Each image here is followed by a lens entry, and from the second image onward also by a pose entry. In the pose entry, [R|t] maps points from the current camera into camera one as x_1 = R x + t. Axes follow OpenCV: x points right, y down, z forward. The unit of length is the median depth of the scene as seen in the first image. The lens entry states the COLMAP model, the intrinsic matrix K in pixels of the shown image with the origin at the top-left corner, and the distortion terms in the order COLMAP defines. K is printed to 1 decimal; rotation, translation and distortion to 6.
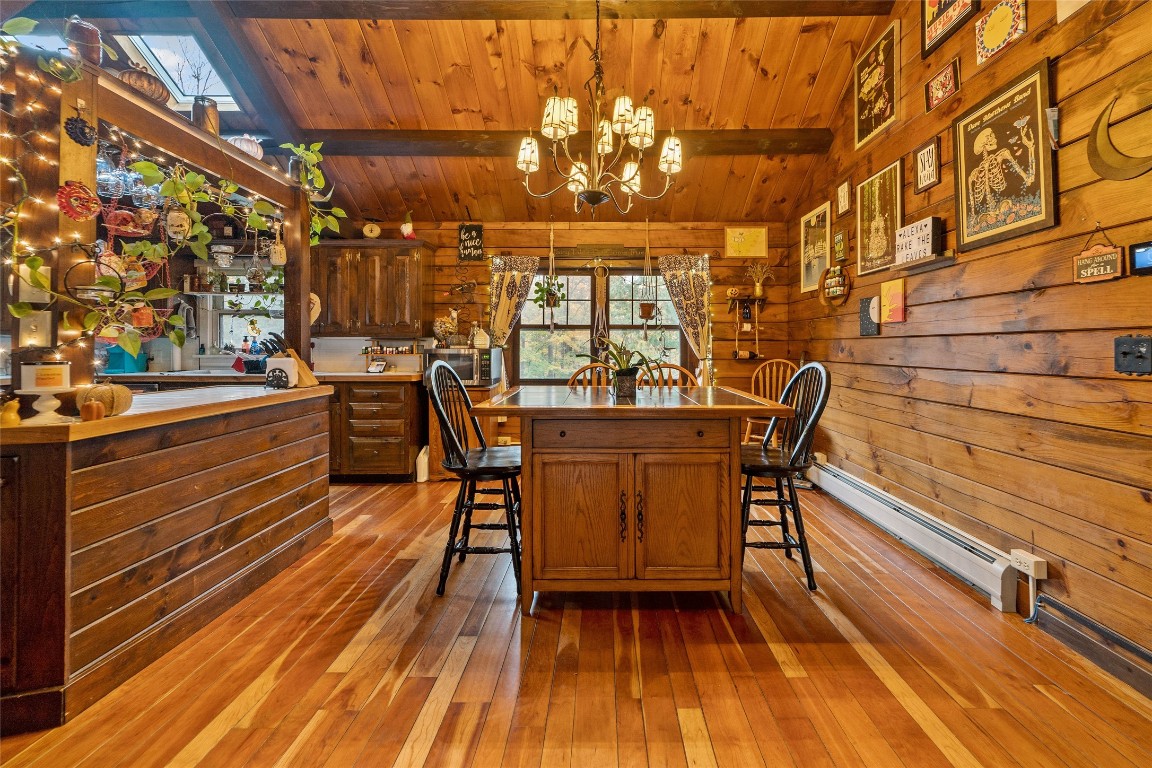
lens RADIAL K [[455.8, 0, 578.3], [0, 455.8, 346.0], [0, 0, 1]] dist [-0.000425, -0.000081]
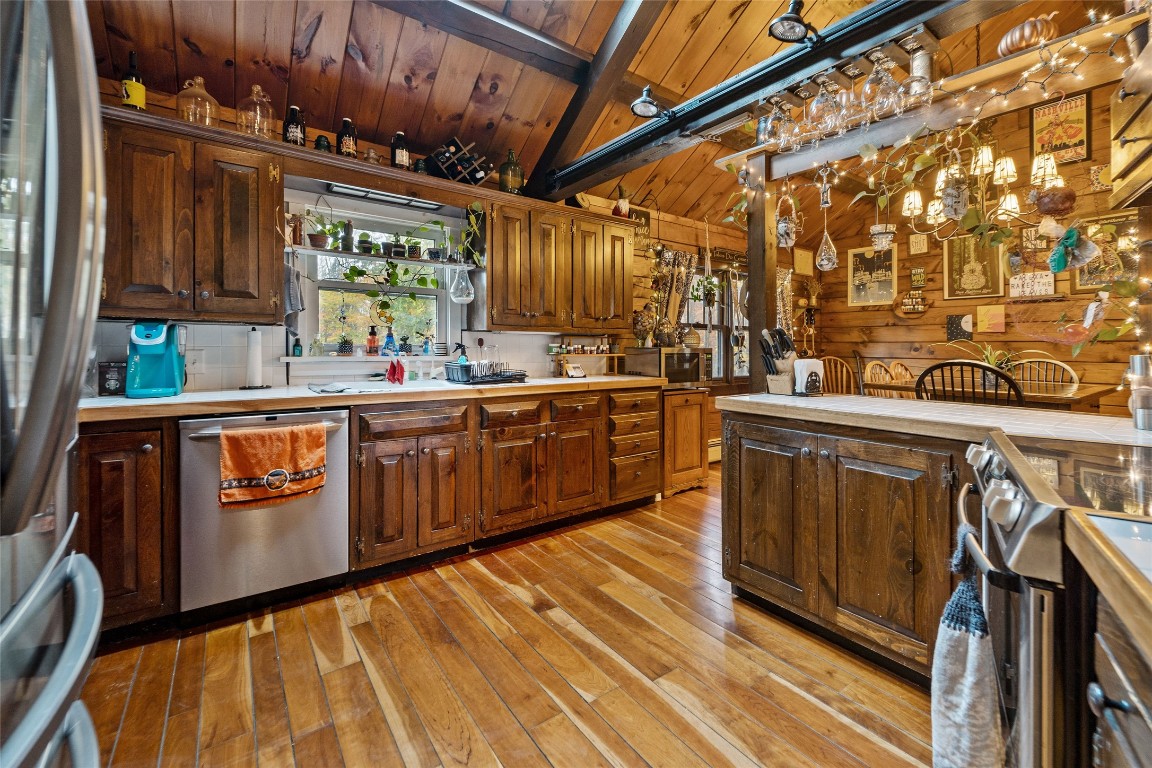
lens RADIAL K [[477.5, 0, 575.9], [0, 477.5, 350.2], [0, 0, 1]] dist [-0.000037, -0.000079]
pose [[0.811970, -0.000004, 0.583699, -1.034939], [-0.005195, 0.999960, 0.007234, 0.005267], [-0.583676, -0.008906, 0.811938, 0.357548]]
